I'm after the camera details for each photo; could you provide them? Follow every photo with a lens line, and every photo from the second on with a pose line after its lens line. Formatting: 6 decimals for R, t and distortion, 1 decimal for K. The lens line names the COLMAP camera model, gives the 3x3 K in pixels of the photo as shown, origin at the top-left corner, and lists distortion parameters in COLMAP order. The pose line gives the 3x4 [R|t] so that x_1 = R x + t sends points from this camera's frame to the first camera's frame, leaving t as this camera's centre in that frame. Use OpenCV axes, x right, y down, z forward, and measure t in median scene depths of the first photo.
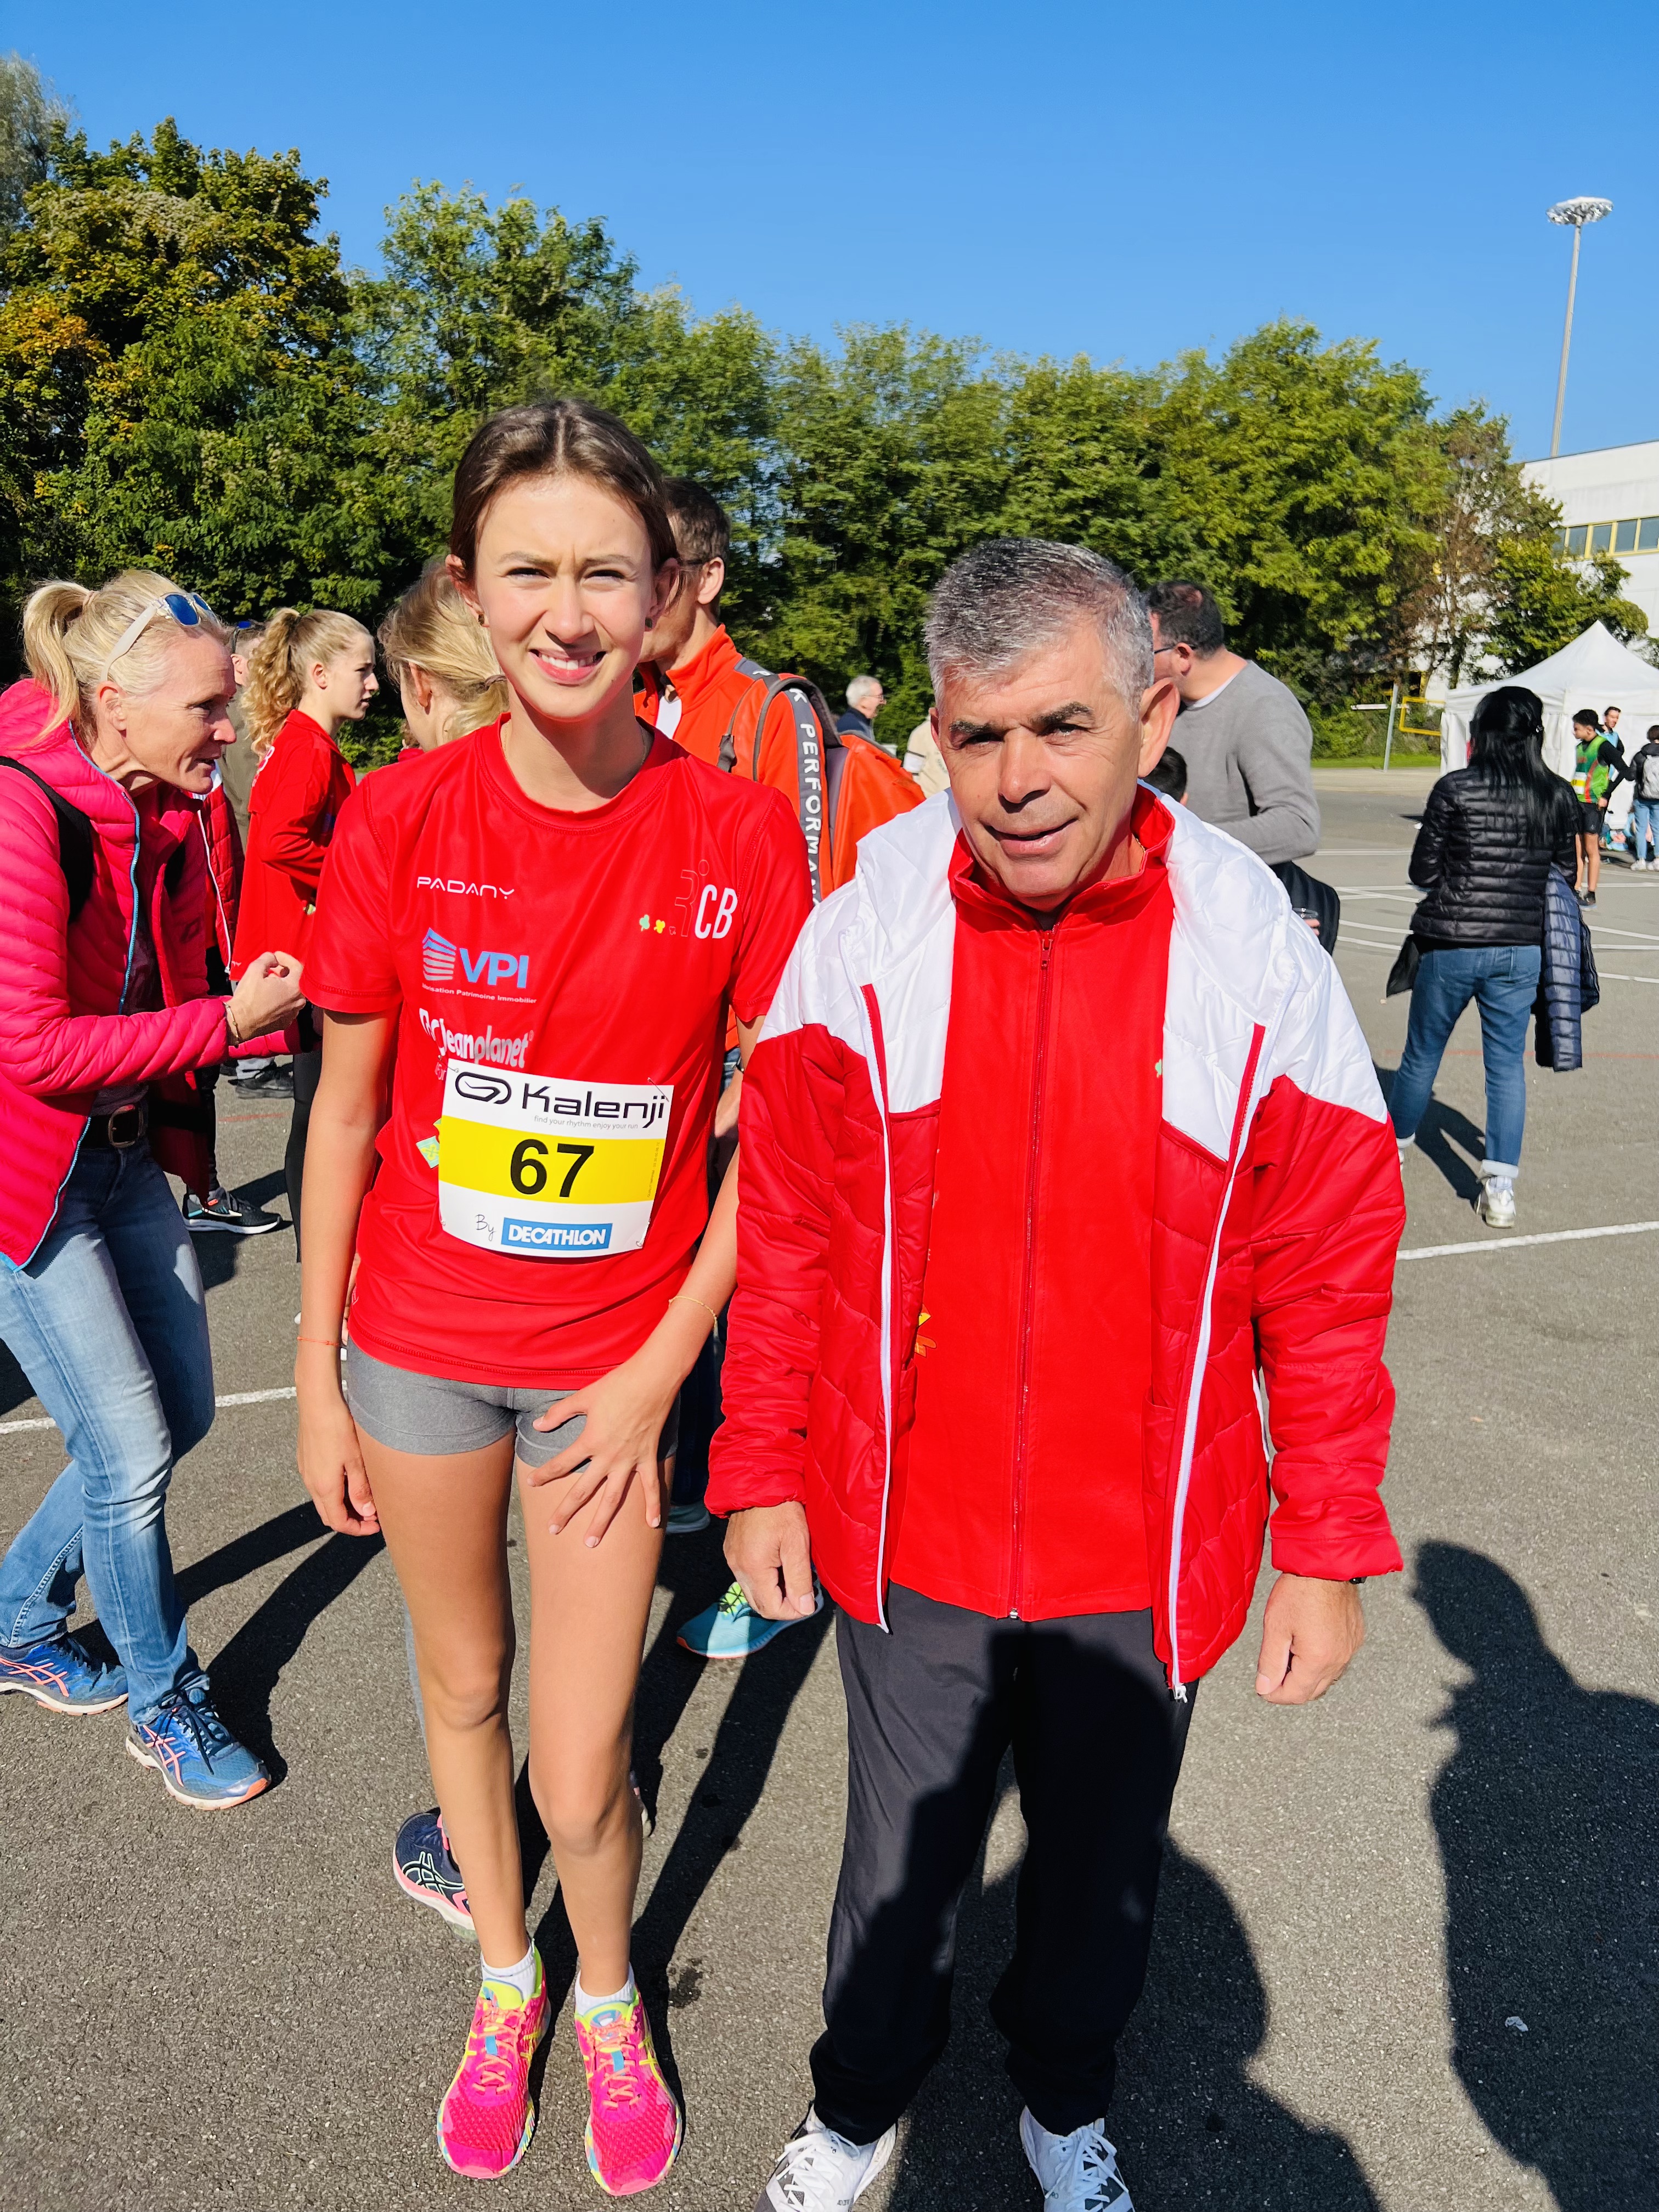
lens RADIAL K [[1614.8, 0, 817.3], [0, 1614.8, 1145.7], [0, 0, 1]] dist [0.029213, -0.044122]
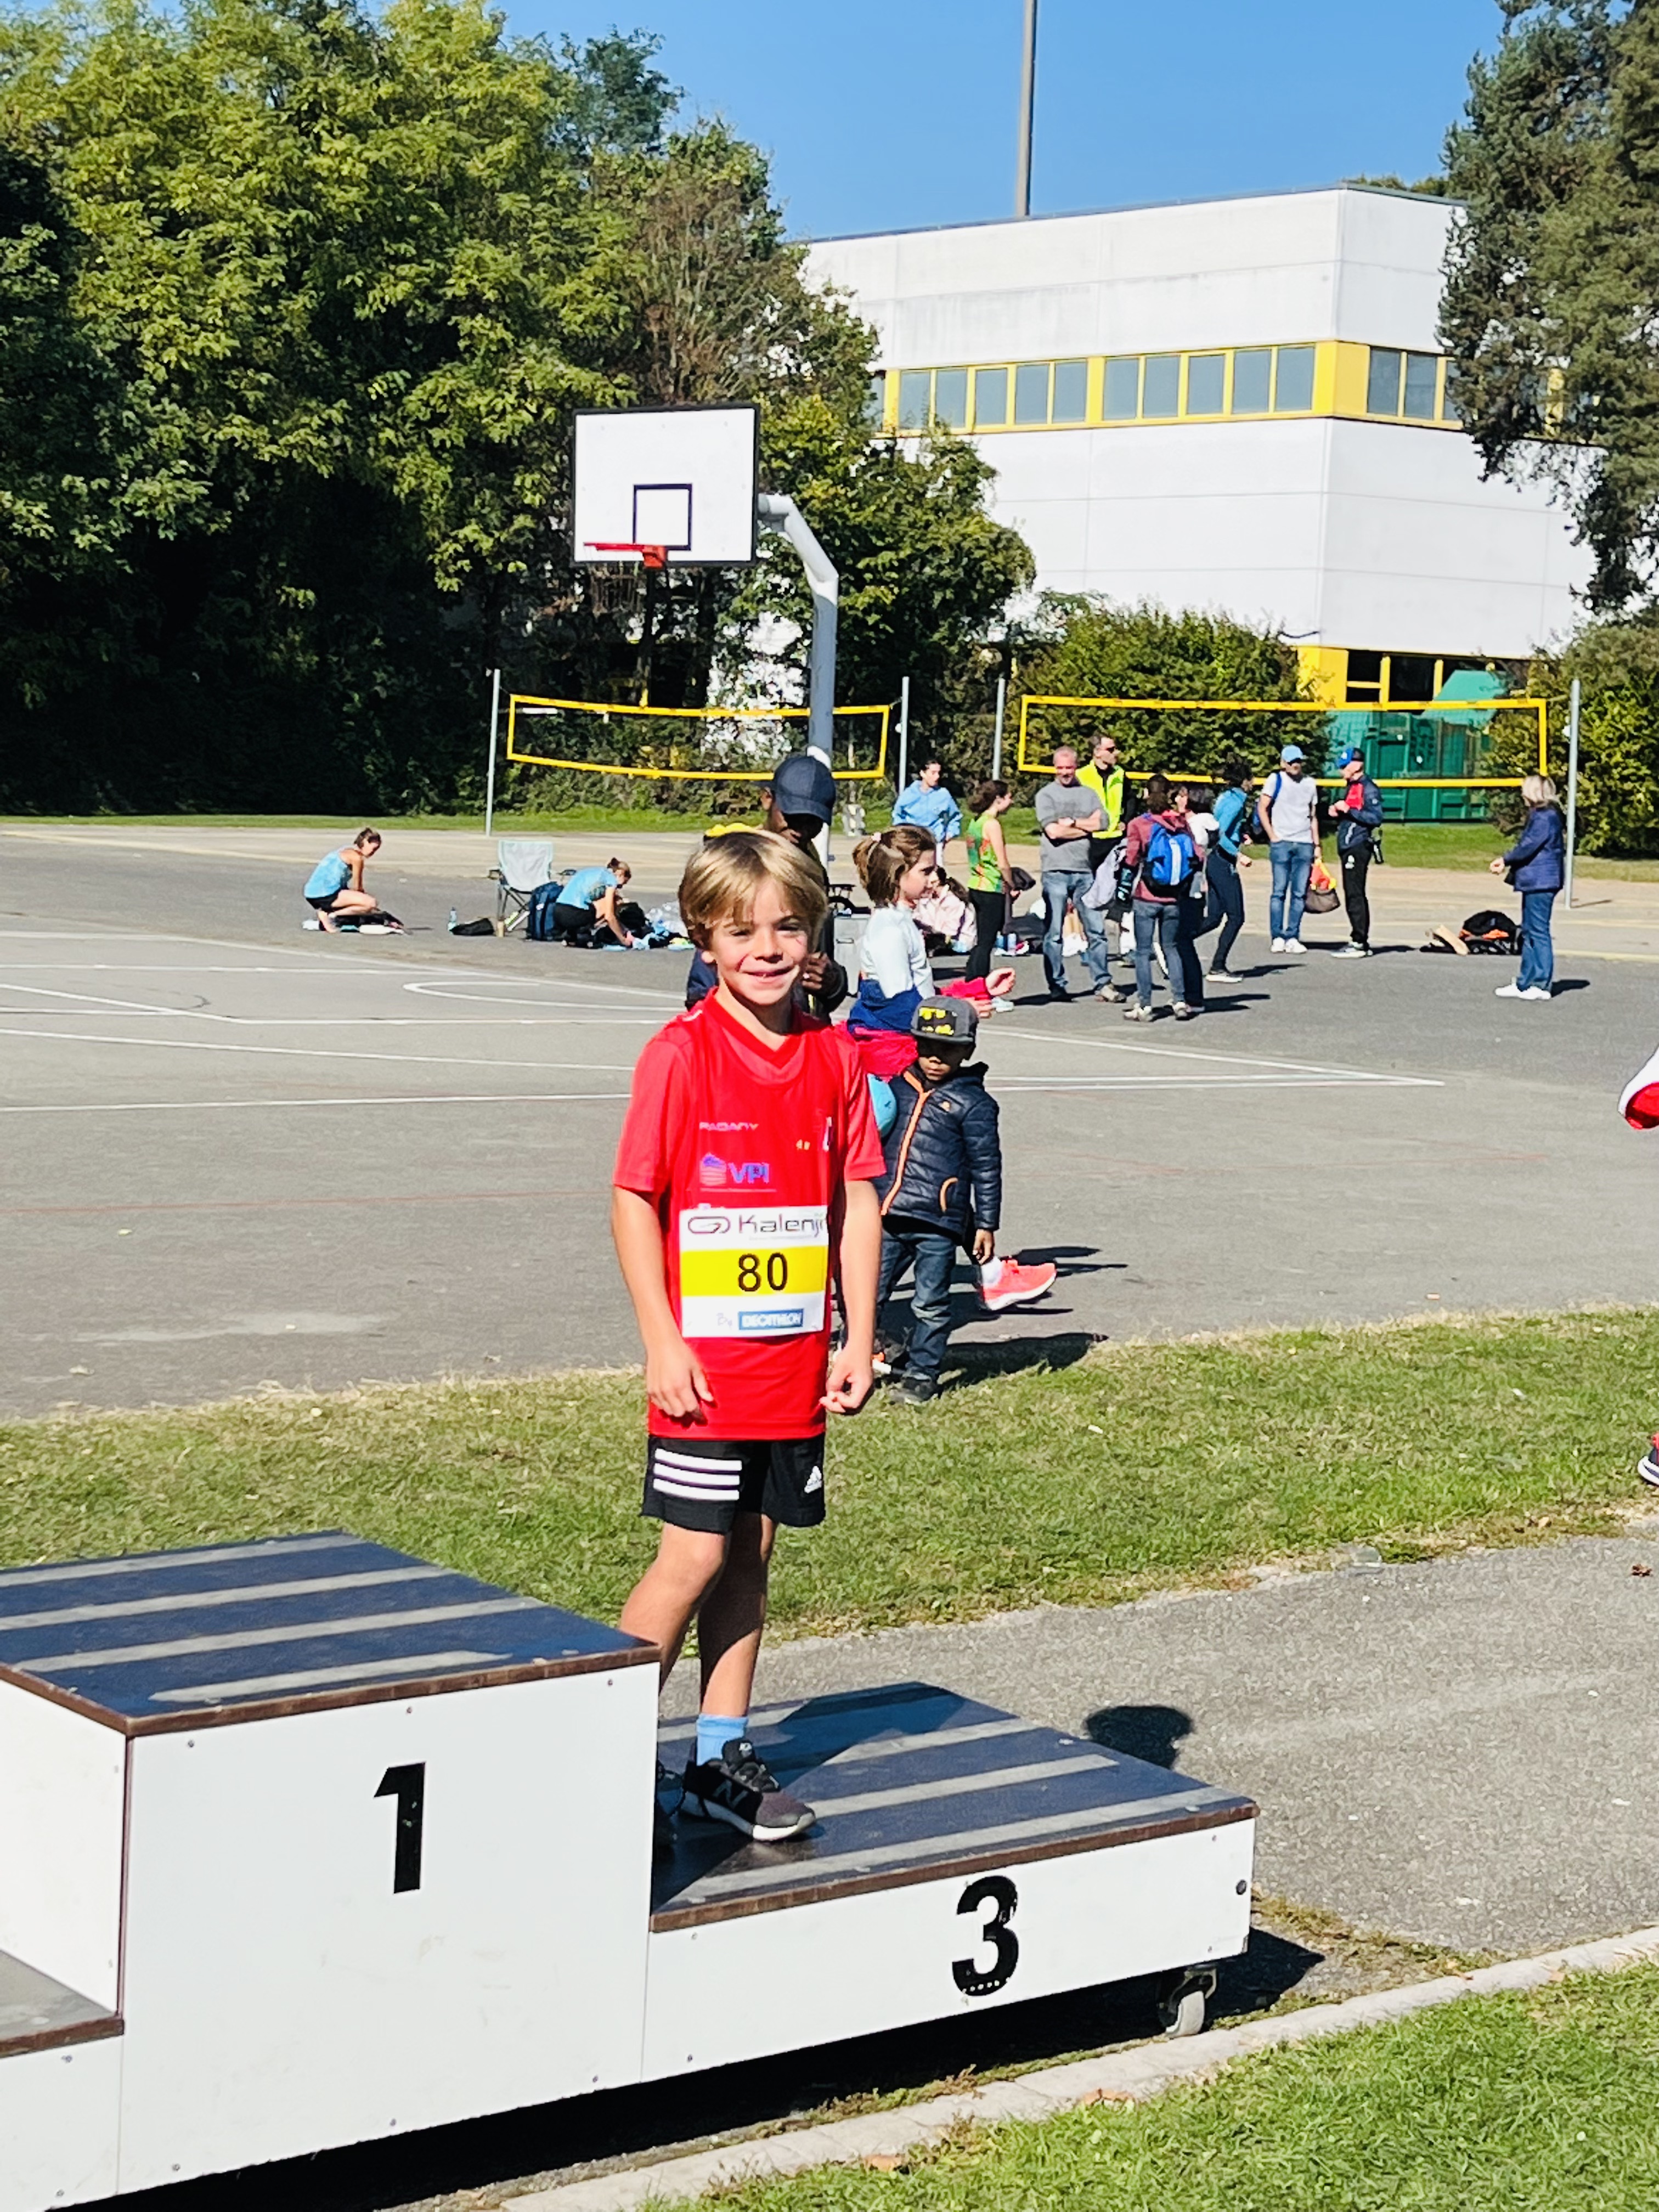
lens RADIAL K [[4160.0, 0, 812.0], [0, 4160.0, 1103.1], [0, 0, 1]] dist [0.136045, 0.000000]
pose [[0.950239, -0.003671, 0.311500, 0.036125], [0.055387, 0.985990, -0.157339, 0.047048], [-0.306558, 0.166763, 0.937130, -0.179779]]
